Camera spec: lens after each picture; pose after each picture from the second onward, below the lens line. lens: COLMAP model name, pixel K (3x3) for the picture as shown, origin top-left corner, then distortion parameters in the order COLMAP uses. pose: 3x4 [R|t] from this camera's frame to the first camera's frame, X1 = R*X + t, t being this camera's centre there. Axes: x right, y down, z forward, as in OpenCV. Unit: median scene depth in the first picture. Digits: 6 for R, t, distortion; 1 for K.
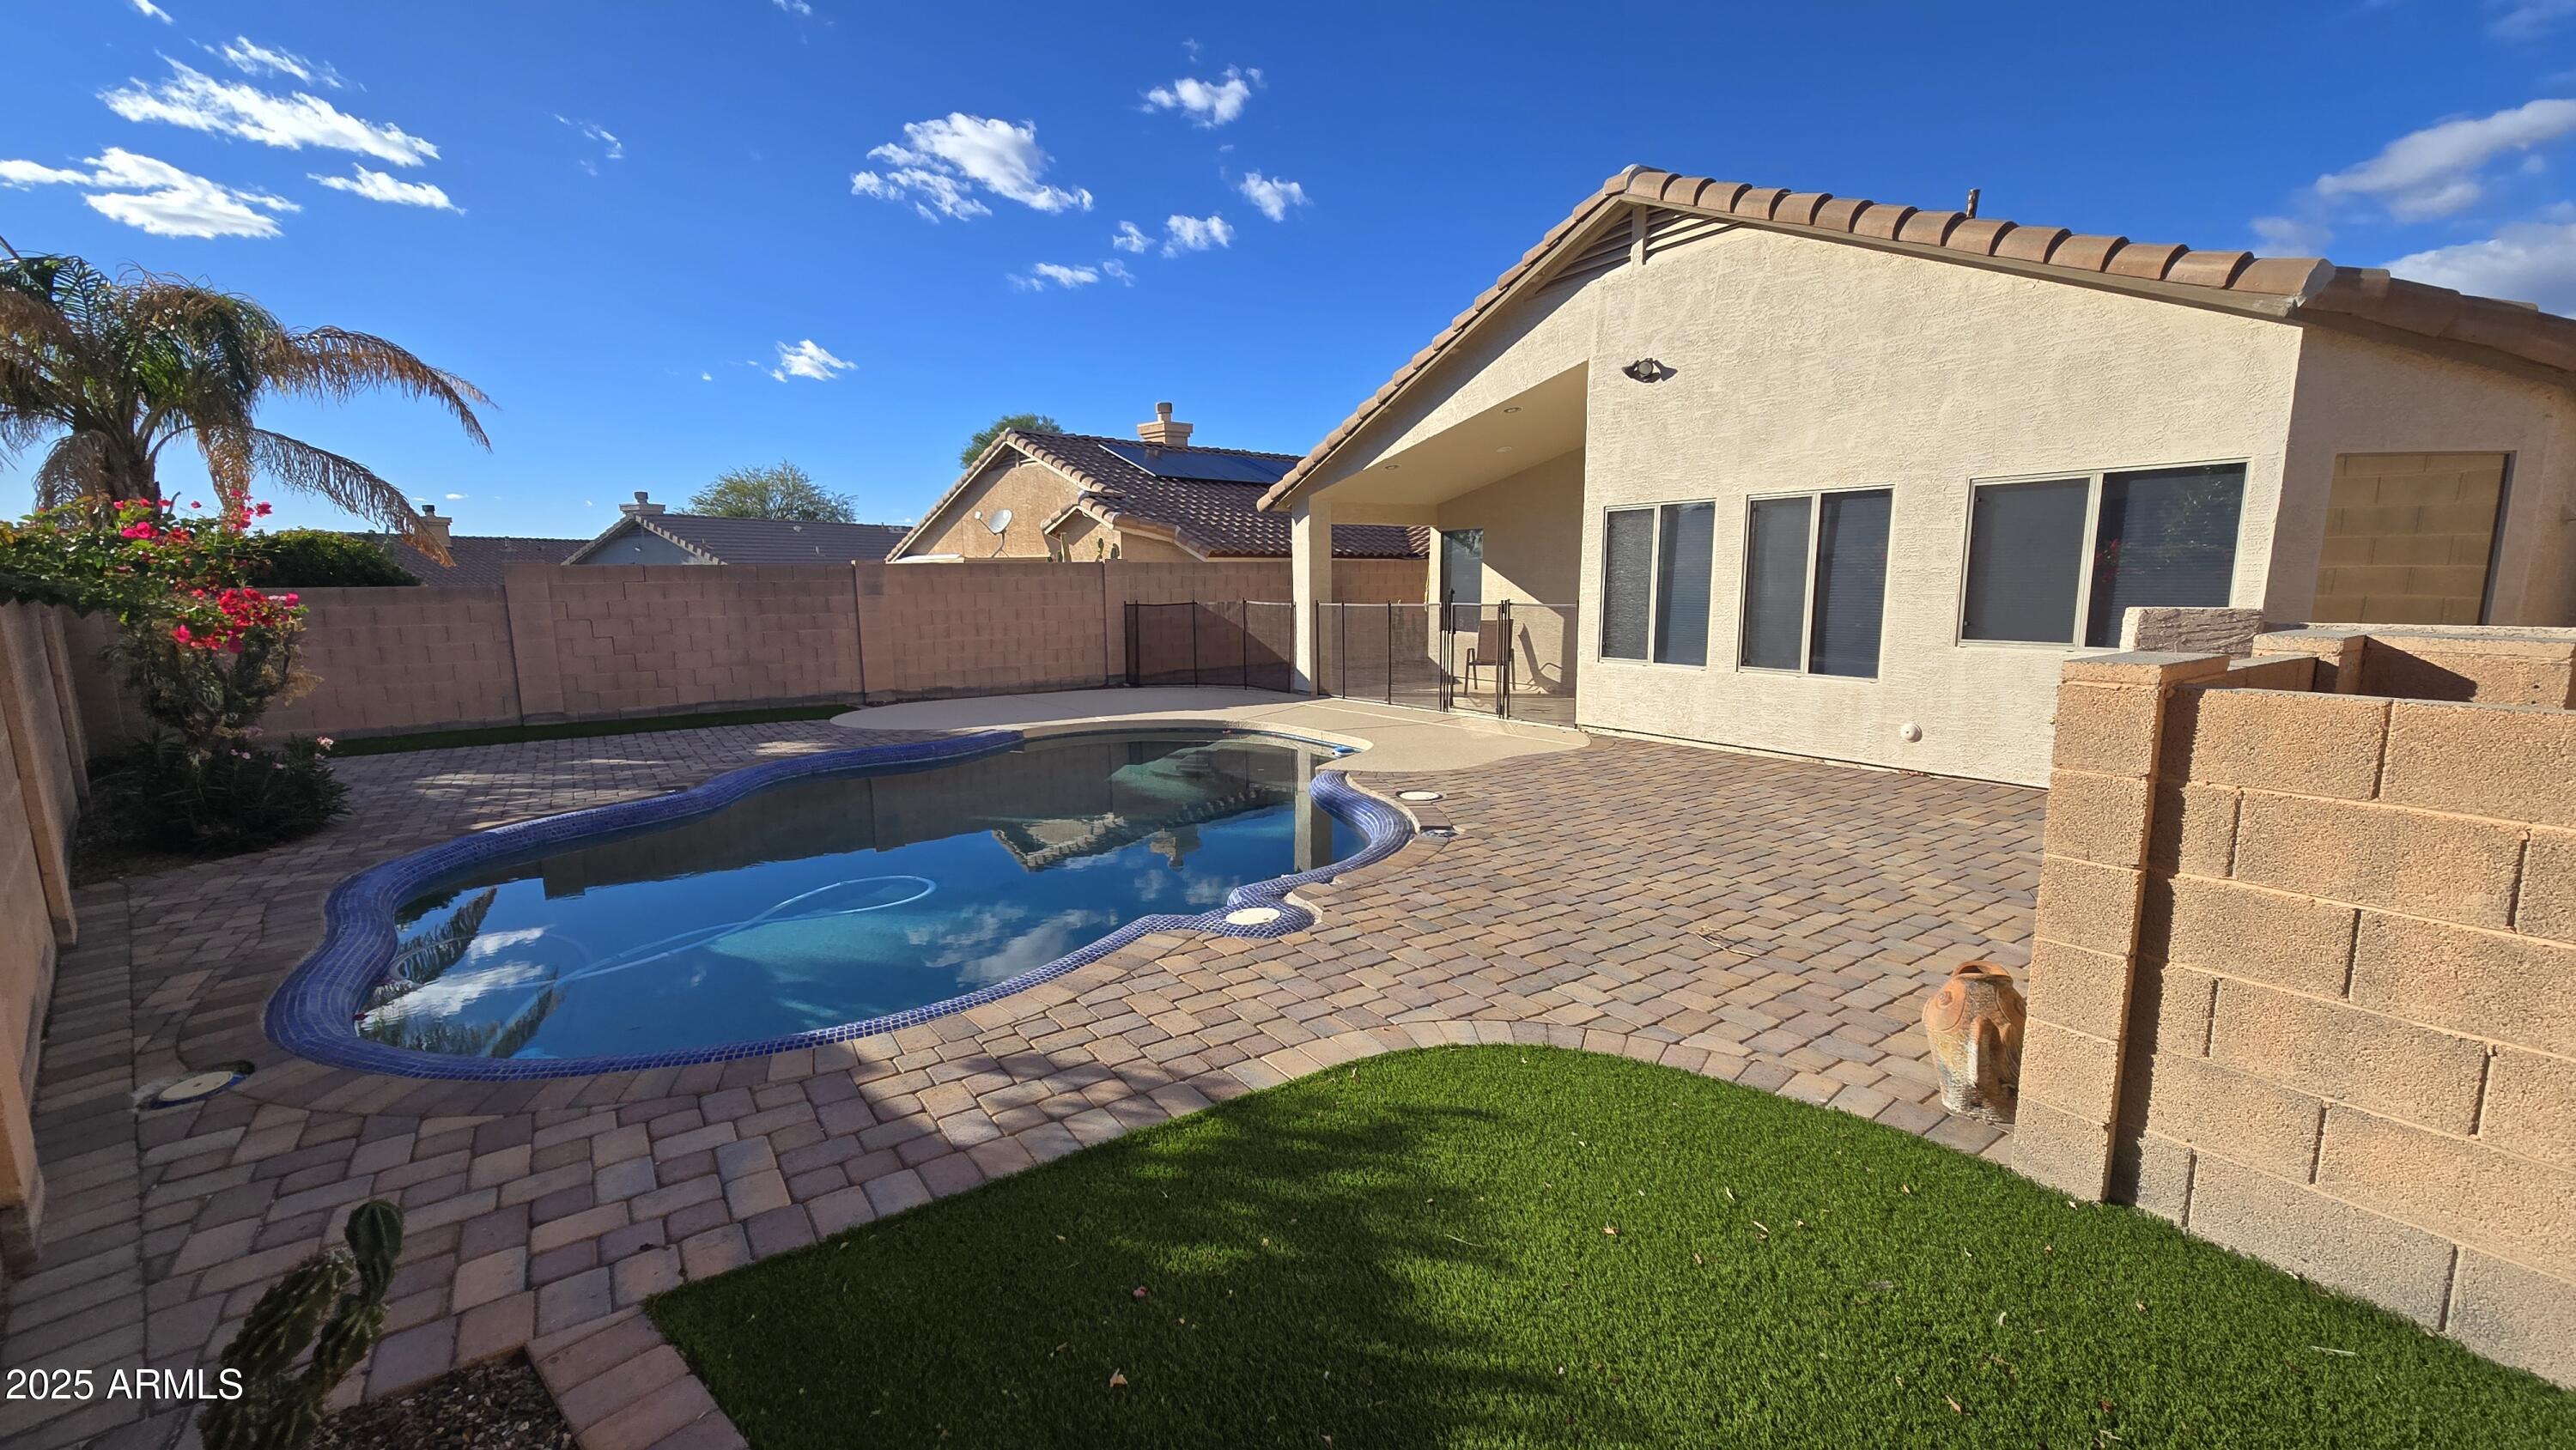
lens RADIAL K [[1065.1, 0, 1268.1], [0, 1065.1, 742.3], [0, 0, 1]] dist [0.002357, -0.000190]
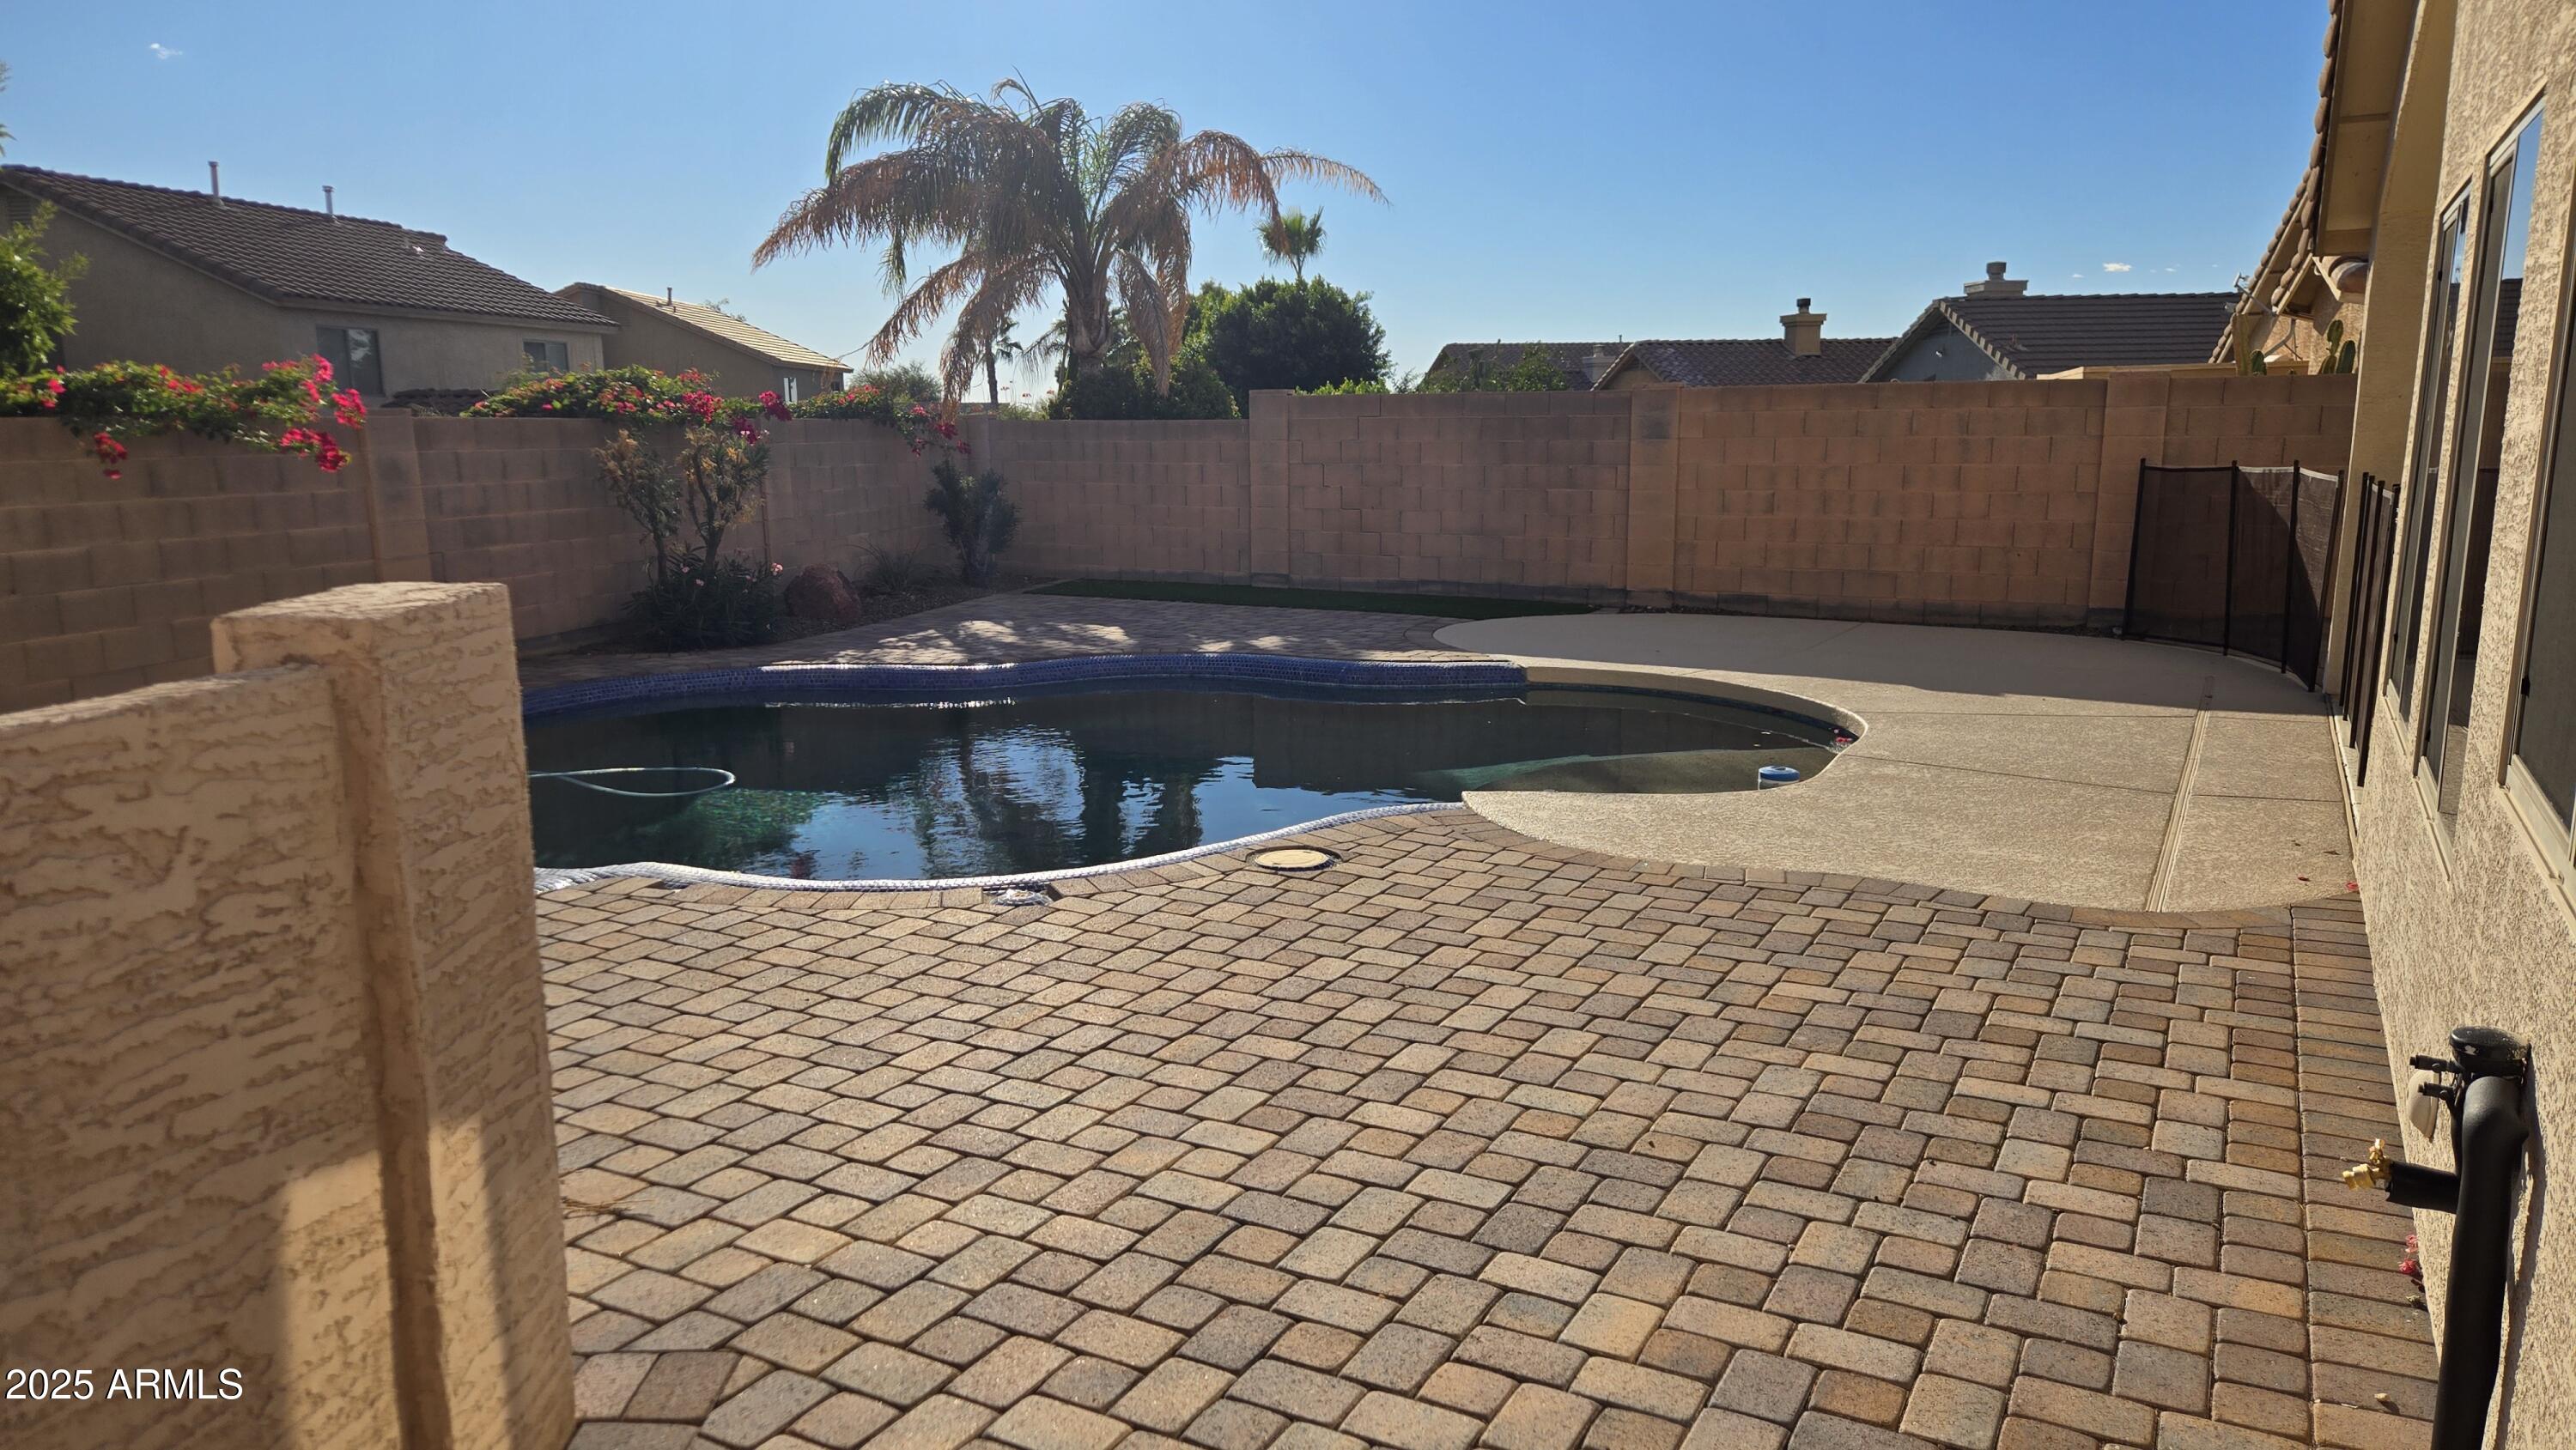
lens RADIAL K [[1719.9, 0, 1233.4], [0, 1719.9, 731.0], [0, 0, 1]] dist [0.100081, -0.076025]
pose [[0.439820, 0.172300, -0.881403, 0.597013], [-0.137449, 0.982776, 0.123530, -0.077266], [0.887506, 0.066816, 0.455927, 0.406001]]
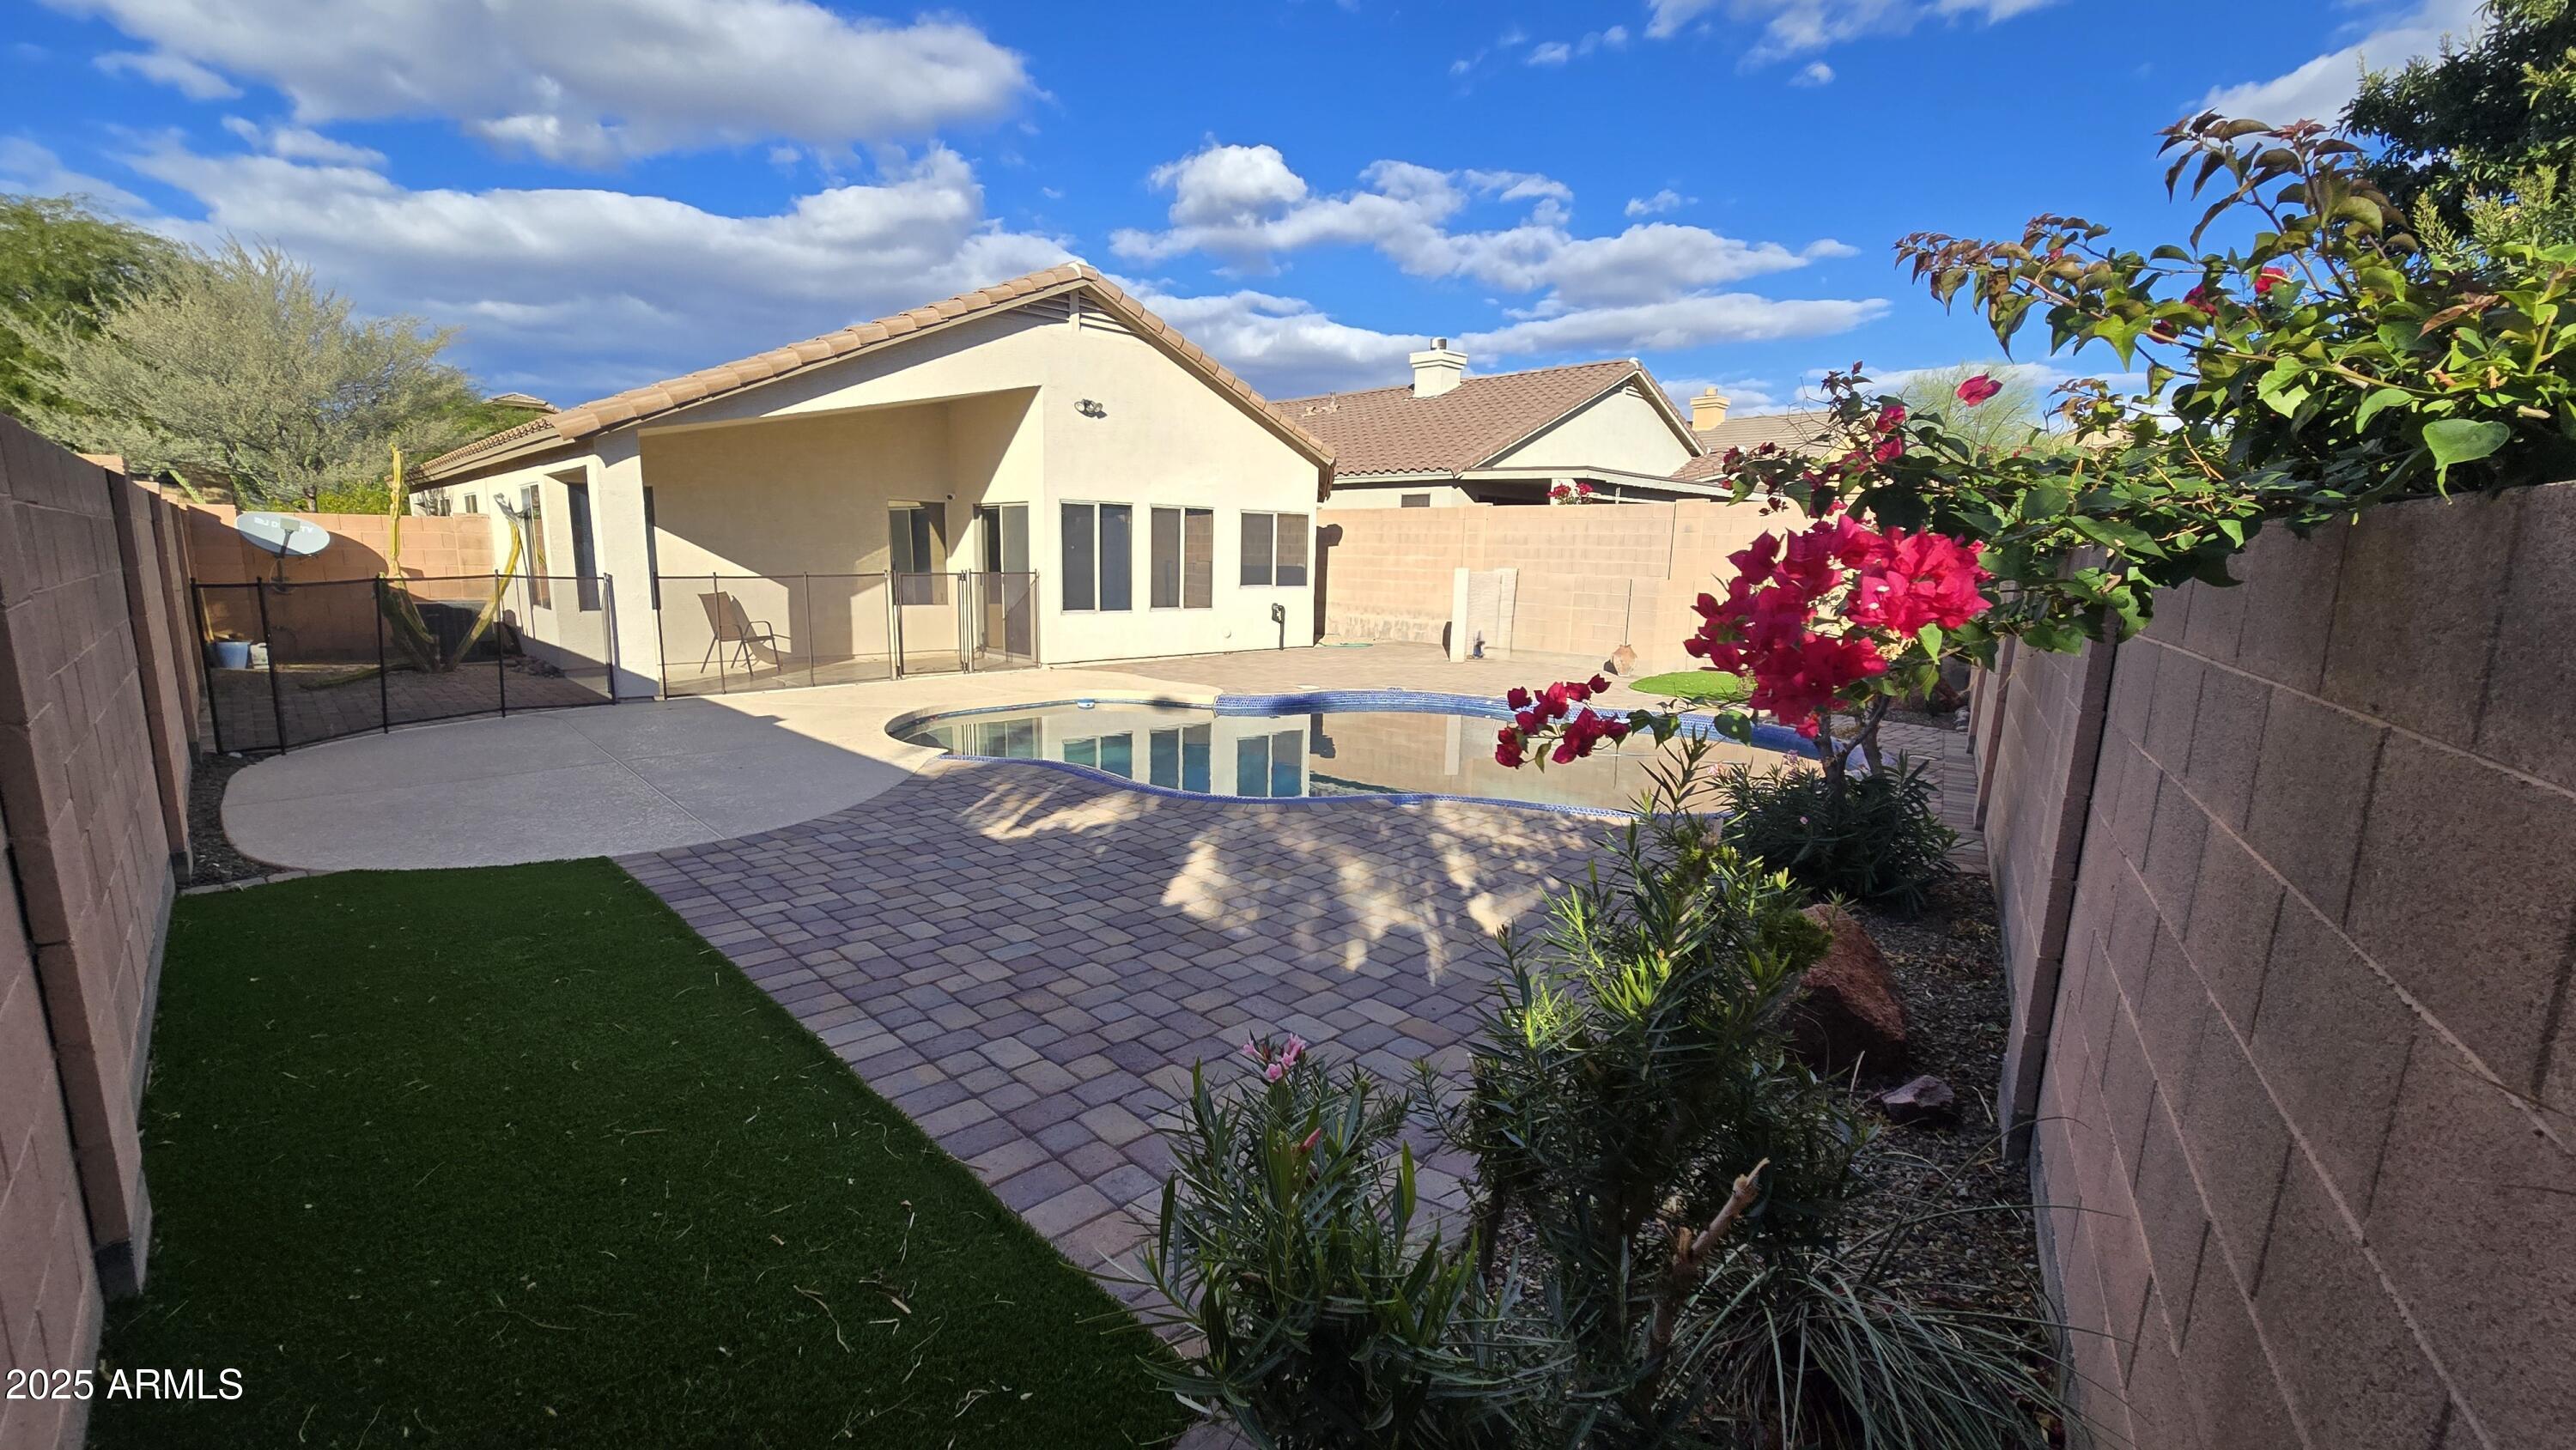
lens RADIAL K [[1072.4, 0, 1281.0], [0, 1072.4, 755.8], [0, 0, 1]] dist [0.008664, -0.000063]
pose [[-0.192406, -0.172285, 0.966073, -1.031580], [0.135385, 0.970393, 0.200019, -0.128585], [-0.971931, 0.169277, -0.163385, 0.928751]]
